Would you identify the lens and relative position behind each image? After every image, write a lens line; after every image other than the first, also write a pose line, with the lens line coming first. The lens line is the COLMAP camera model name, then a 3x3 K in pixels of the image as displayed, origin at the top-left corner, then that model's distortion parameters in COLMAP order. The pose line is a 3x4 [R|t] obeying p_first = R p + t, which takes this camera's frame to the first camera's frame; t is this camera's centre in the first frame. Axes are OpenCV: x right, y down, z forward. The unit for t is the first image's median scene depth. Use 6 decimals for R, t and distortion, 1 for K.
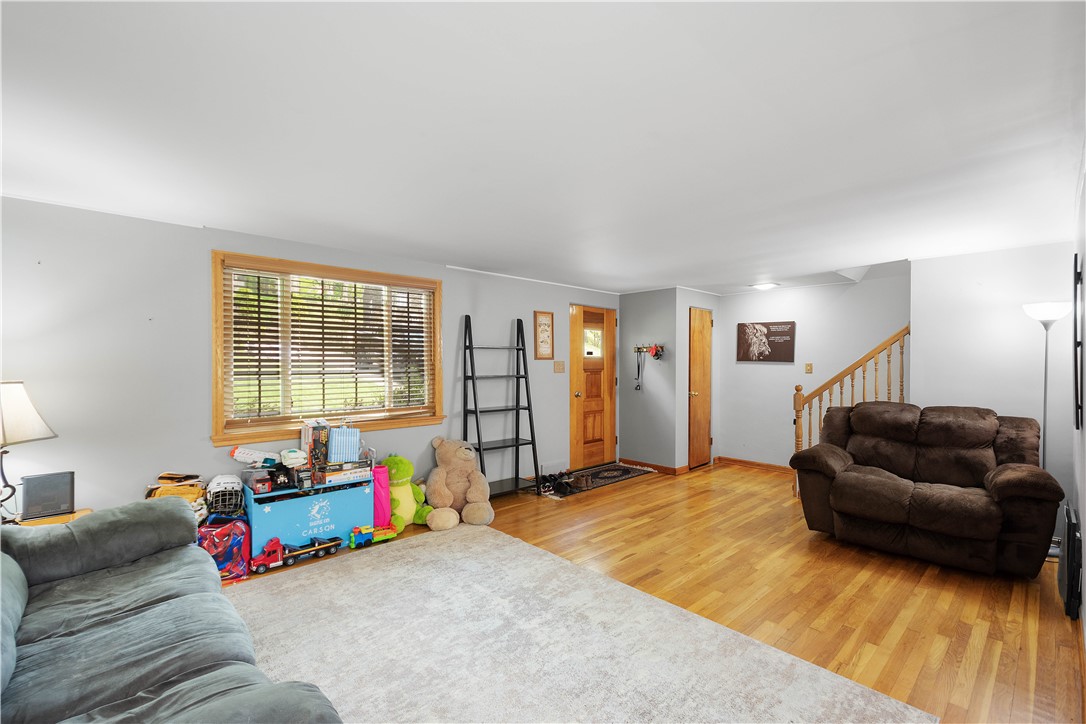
lens RADIAL K [[478.7, 0, 545.8], [0, 478.7, 362.1], [0, 0, 1]] dist [0.013143, -0.002178]
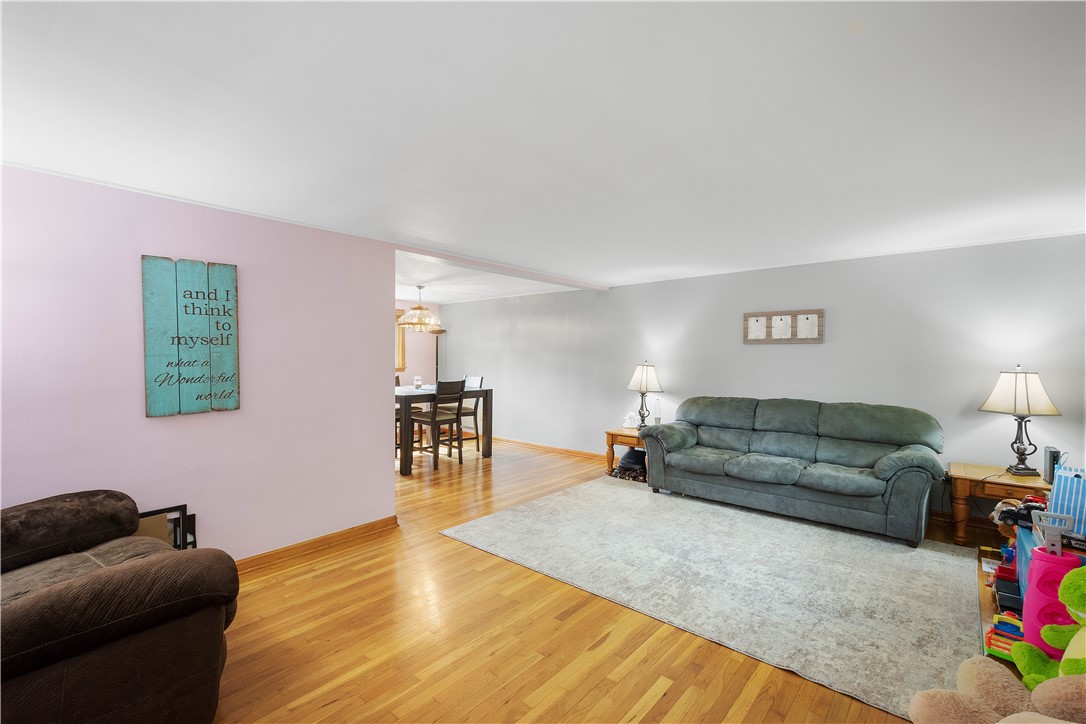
lens RADIAL K [[478.7, 0, 532.4], [0, 478.7, 362.1], [0, 0, 1]] dist [0.013143, -0.002178]
pose [[-0.996969, -0.002827, -0.077745, 0.288281], [-0.004172, 0.999844, 0.017138, -0.004351], [0.077684, 0.017411, -0.996826, 1.498929]]
